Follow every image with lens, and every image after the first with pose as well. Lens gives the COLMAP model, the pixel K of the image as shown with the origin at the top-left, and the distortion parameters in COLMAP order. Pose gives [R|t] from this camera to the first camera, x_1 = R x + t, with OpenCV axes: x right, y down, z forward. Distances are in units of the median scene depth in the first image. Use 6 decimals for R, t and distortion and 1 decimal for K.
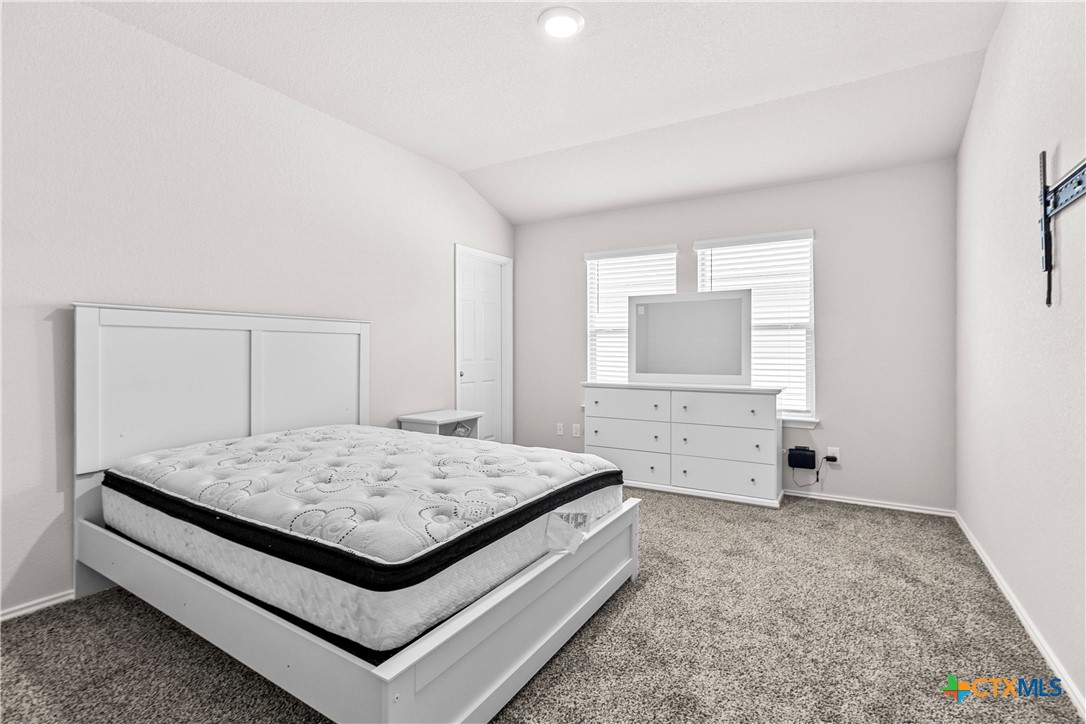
lens RADIAL K [[493.1, 0, 546.8], [0, 493.1, 354.6], [0, 0, 1]] dist [0.006708, 0.000759]
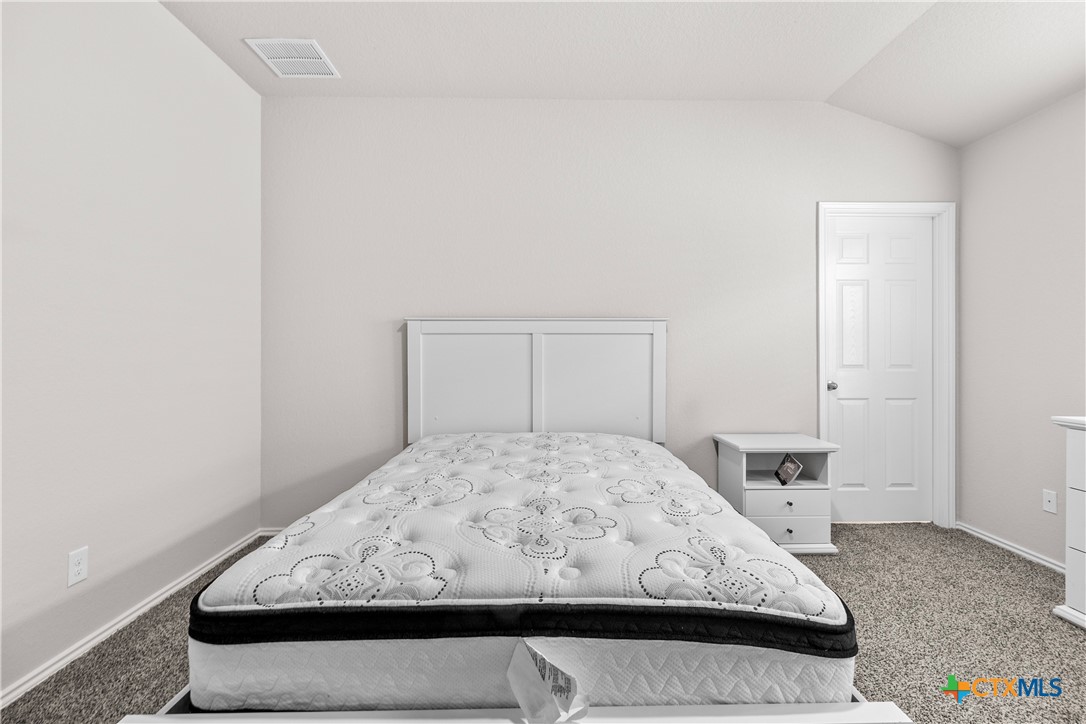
lens RADIAL K [[493.1, 0, 548.9], [0, 493.1, 360.4], [0, 0, 1]] dist [0.006708, 0.000759]
pose [[0.547199, 0.012565, -0.836908, 0.401749], [-0.006923, 0.999921, 0.010486, -0.004342], [0.836974, 0.000056, 0.547243, 0.581400]]
